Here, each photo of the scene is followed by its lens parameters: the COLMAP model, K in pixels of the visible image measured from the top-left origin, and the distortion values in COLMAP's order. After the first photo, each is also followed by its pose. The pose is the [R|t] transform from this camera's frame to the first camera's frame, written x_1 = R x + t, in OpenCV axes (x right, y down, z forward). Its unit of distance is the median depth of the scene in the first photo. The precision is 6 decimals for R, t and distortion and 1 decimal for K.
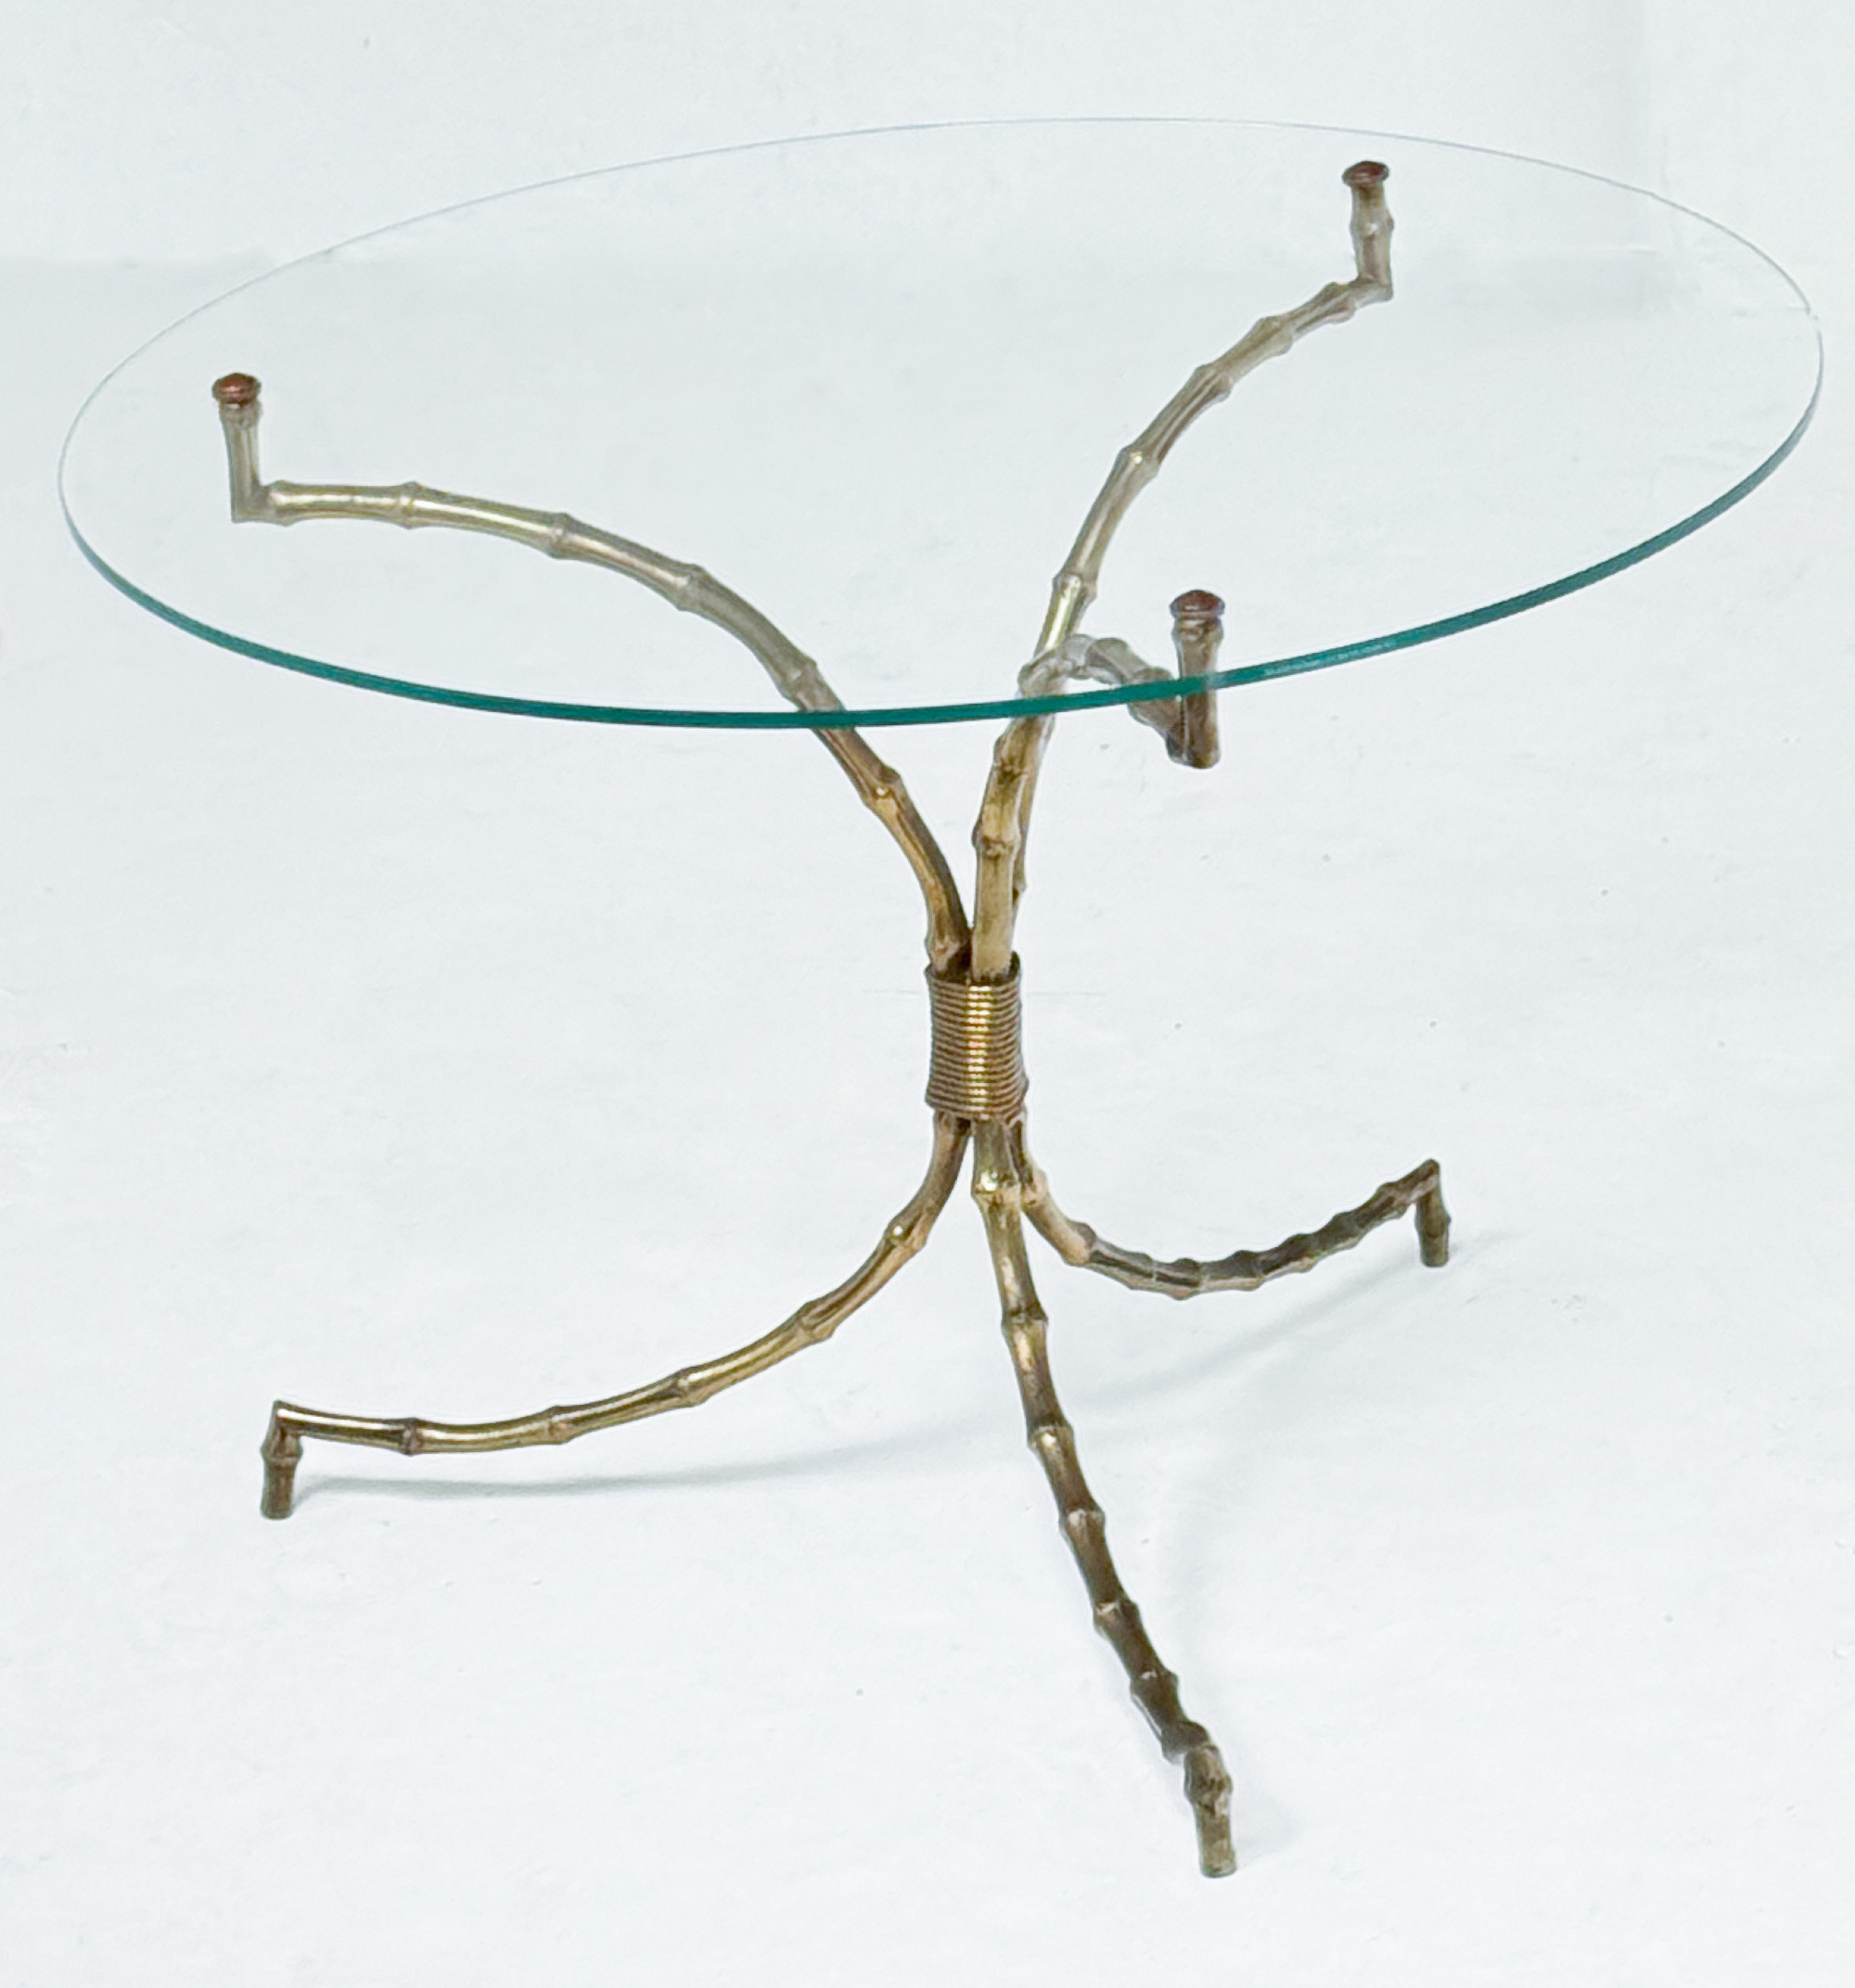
lens RADIAL K [[8712.5, 0, 929.4], [0, 8712.5, 1000.5], [0, 0, 1]] dist [0.142847, 0.000000]
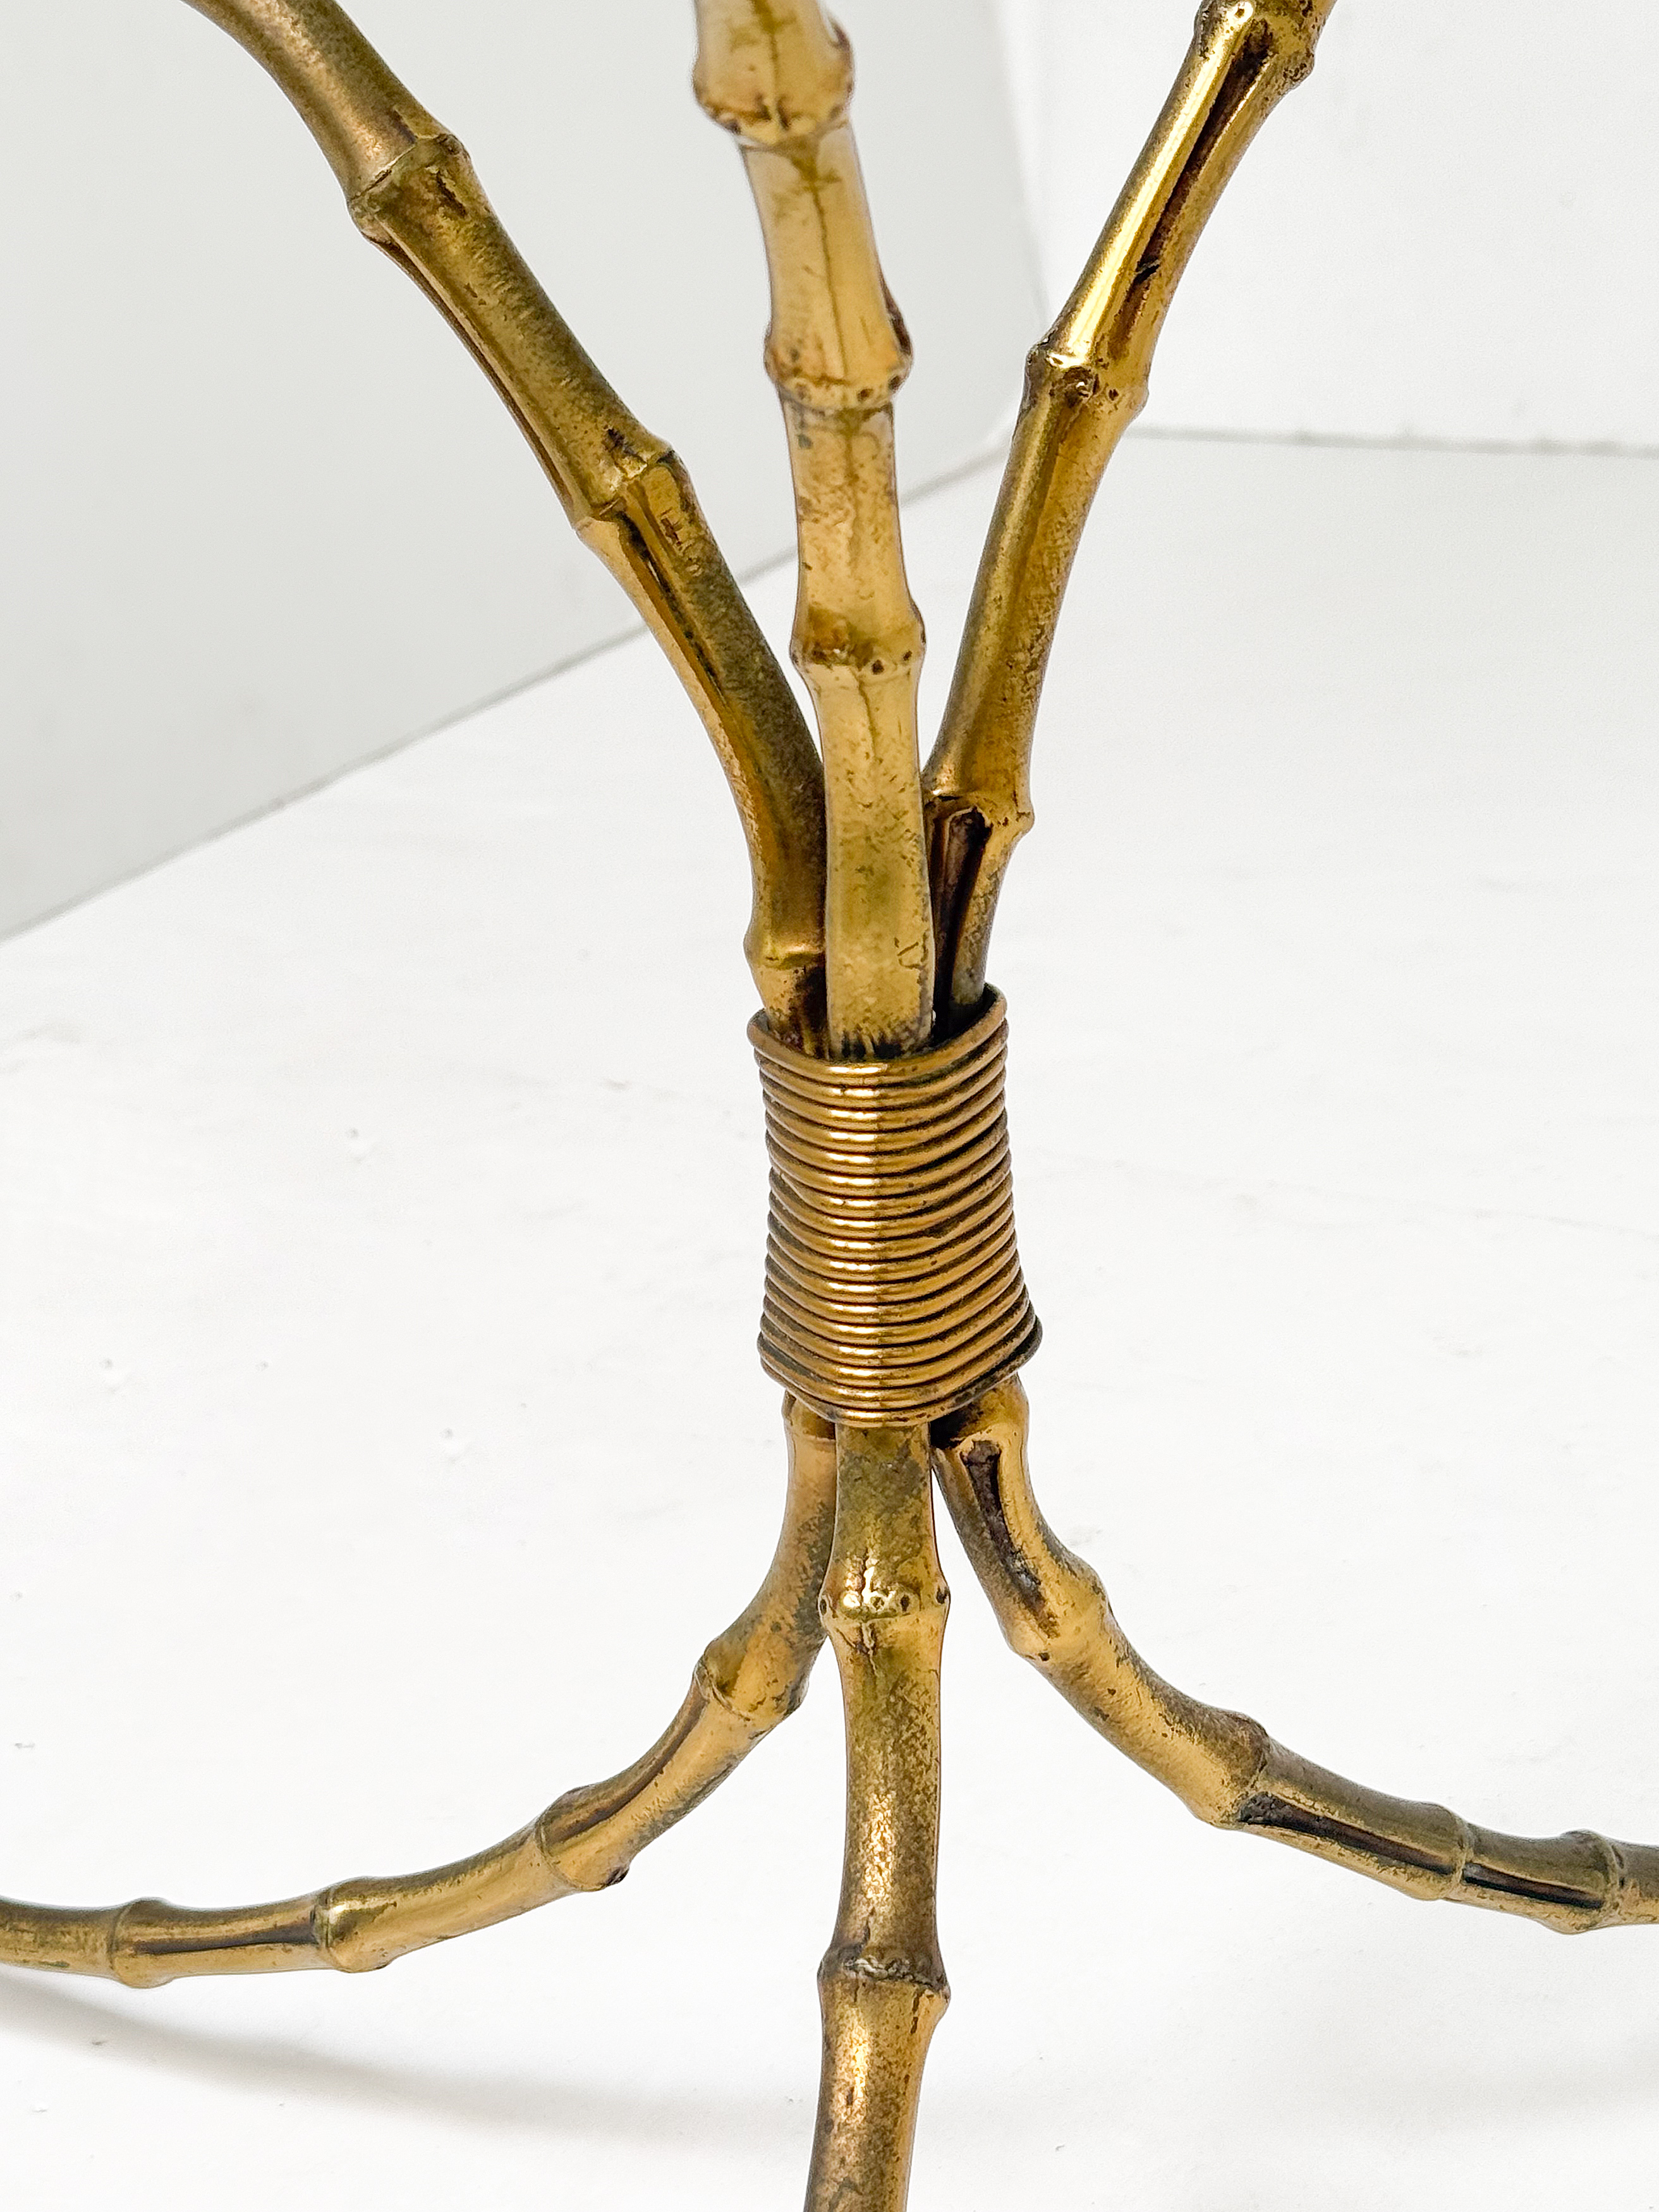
lens RADIAL K [[4165.6, 0, 828.8], [0, 4165.6, 1119.3], [0, 0, 1]] dist [0.138180, 0.000000]
pose [[0.910217, 0.126934, -0.394198, 0.075066], [-0.142418, 0.989755, -0.010141, 0.002523], [0.388872, 0.065371, 0.918969, 0.830237]]
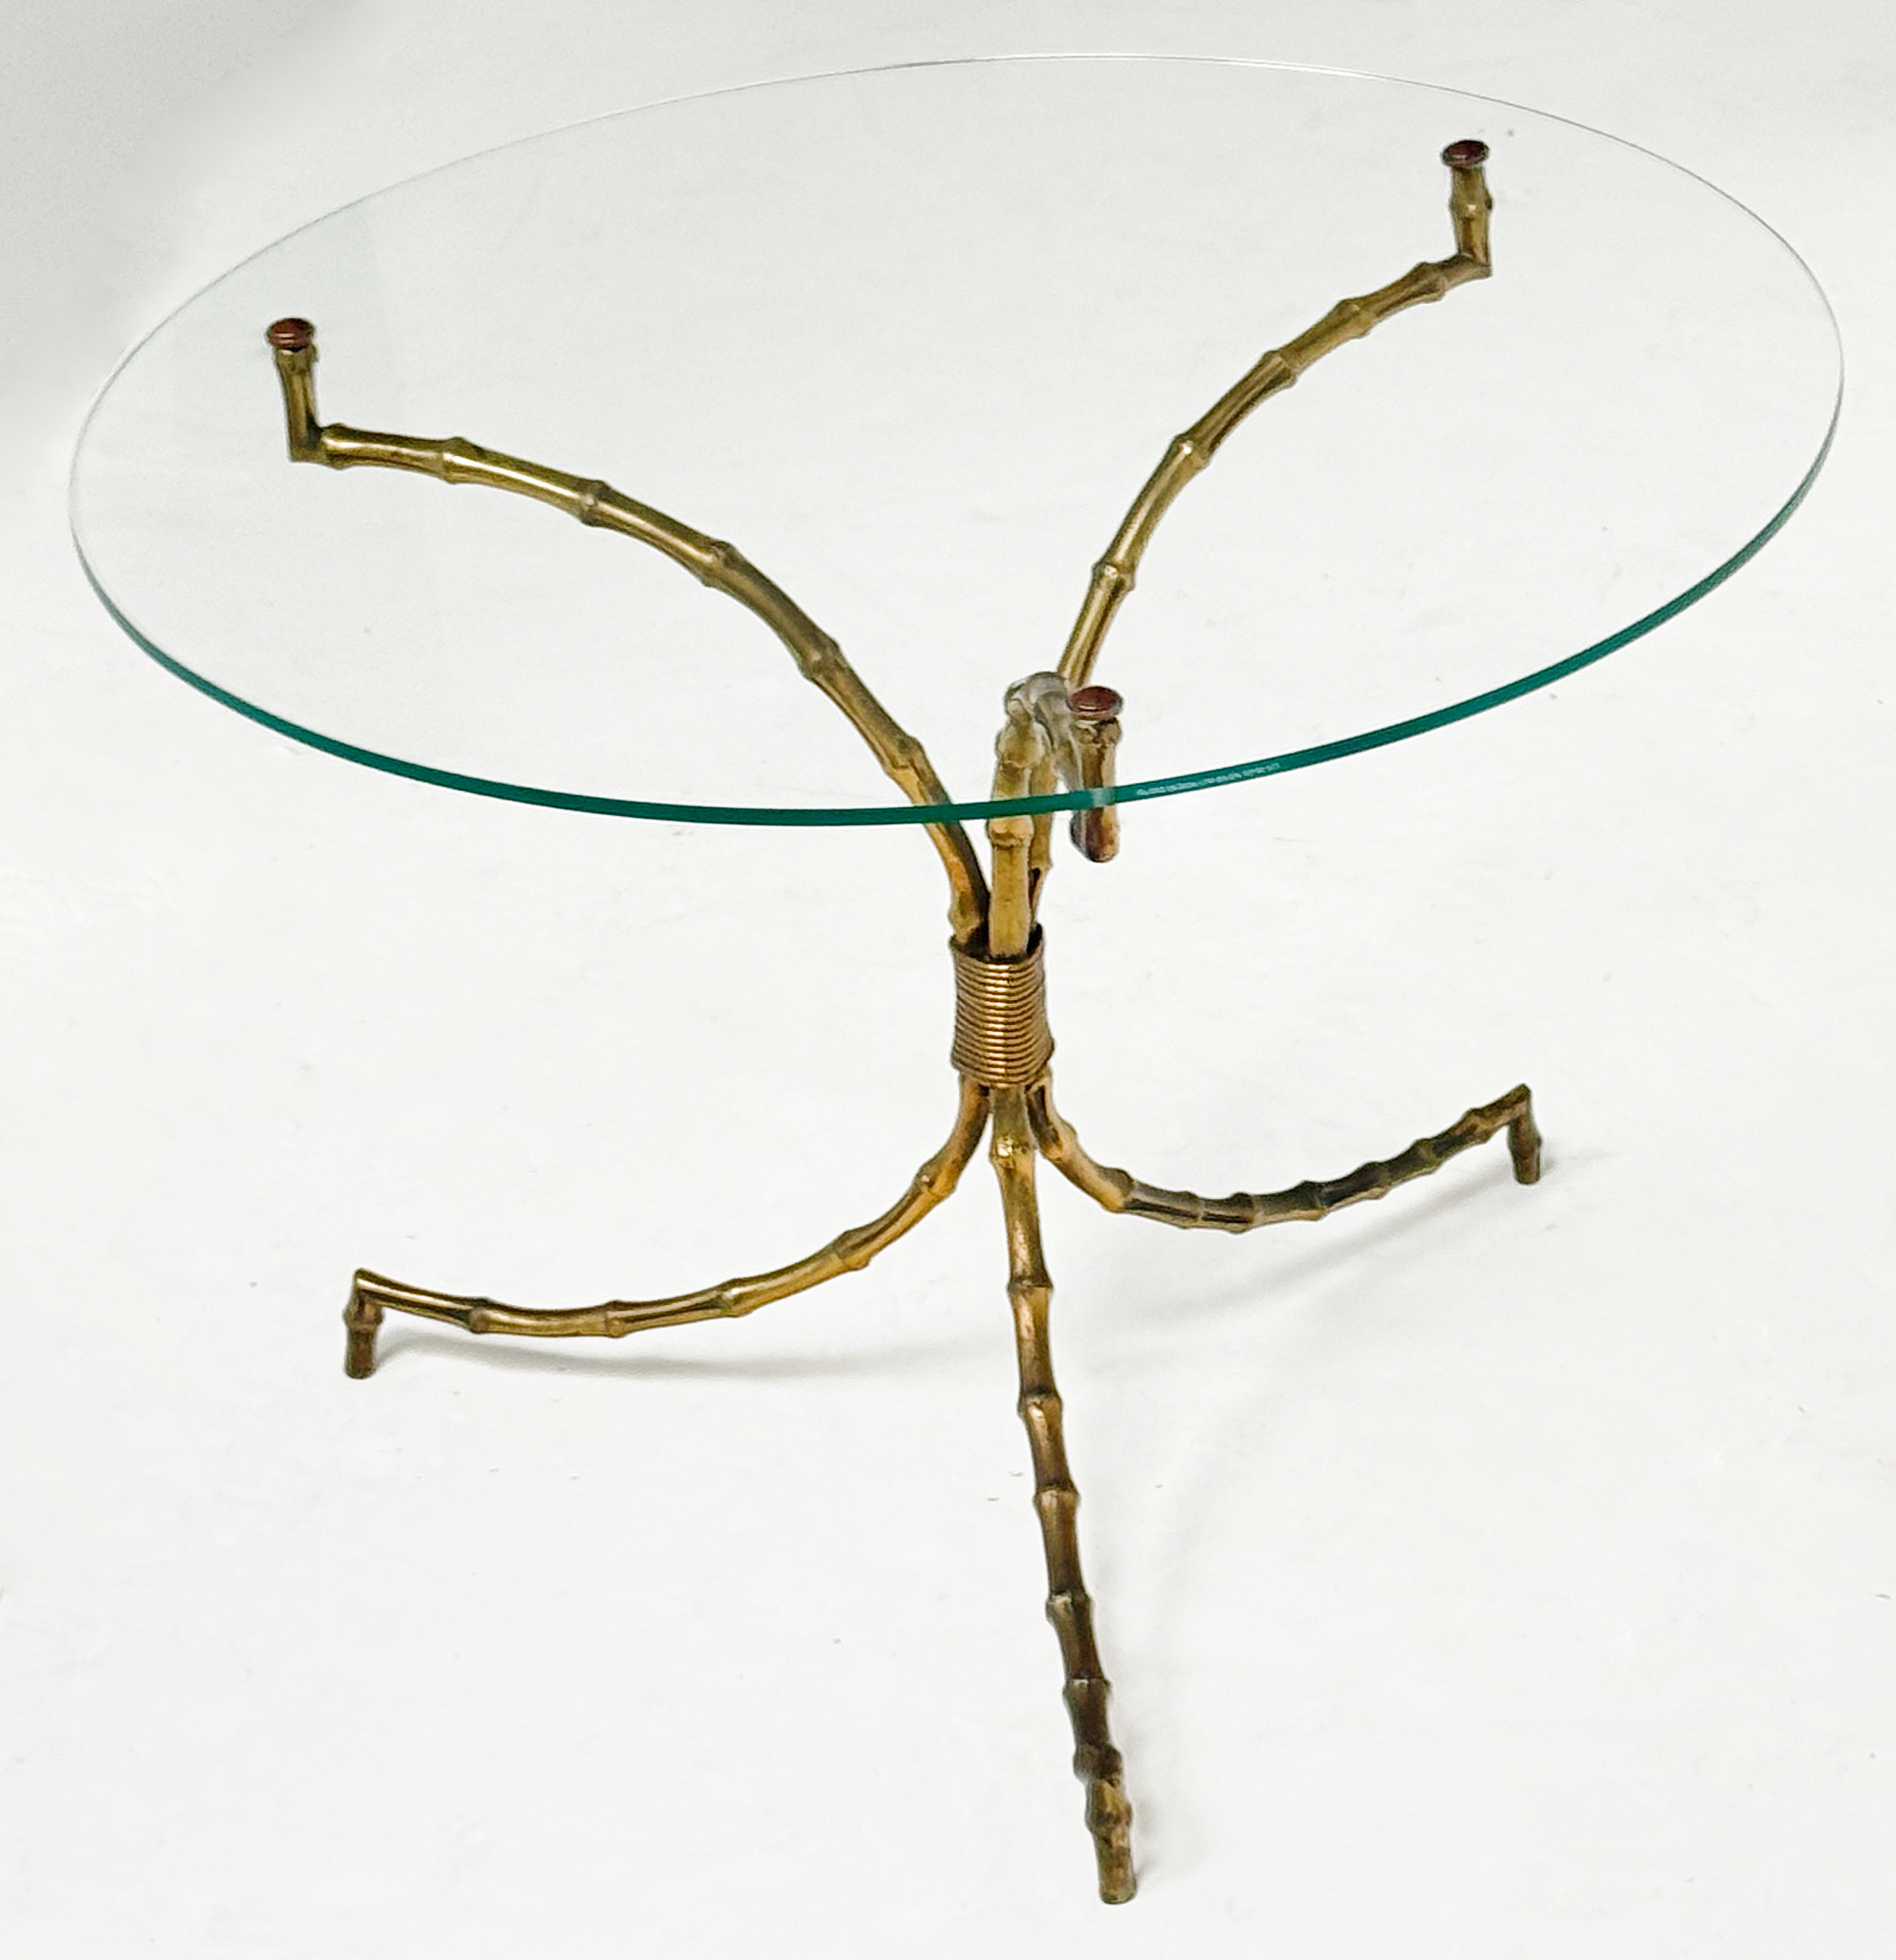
lens RADIAL K [[6957.2, 0, 1084.0], [0, 6957.2, 961.3], [0, 0, 1]] dist [0.158001, 0.000000]
pose [[0.989802, 0.072418, -0.122667, 0.114187], [-0.057591, 0.991056, 0.120378, -0.099103], [0.130288, -0.112086, 0.985120, 0.202709]]
